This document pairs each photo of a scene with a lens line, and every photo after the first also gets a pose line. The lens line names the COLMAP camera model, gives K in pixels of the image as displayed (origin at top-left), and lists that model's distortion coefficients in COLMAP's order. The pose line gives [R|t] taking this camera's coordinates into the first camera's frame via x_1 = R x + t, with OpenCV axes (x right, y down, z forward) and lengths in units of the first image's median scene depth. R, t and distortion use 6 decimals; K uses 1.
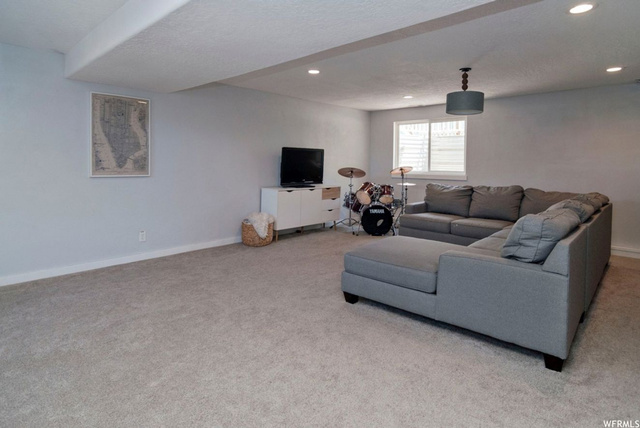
lens RADIAL K [[356.1, 0, 319.4], [0, 356.1, 202.4], [0, 0, 1]] dist [-0.000717, -0.000158]
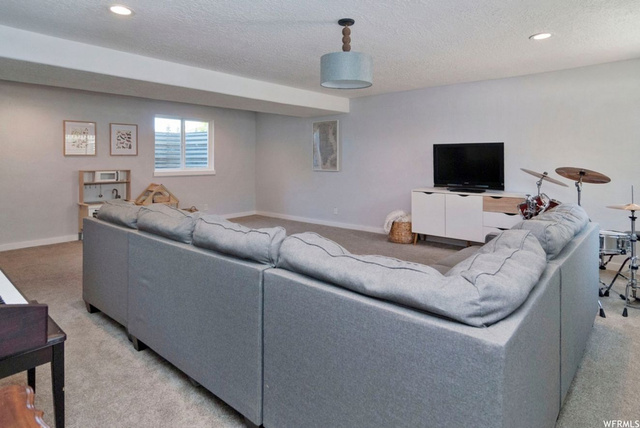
lens RADIAL K [[356.1, 0, 319.4], [0, 356.1, 202.4], [0, 0, 1]] dist [-0.000717, -0.000158]
pose [[0.035690, 0.112120, -0.993054, 1.028076], [-0.105688, 0.988538, 0.107812, -0.099012], [0.993759, 0.101106, 0.047130, 0.883784]]
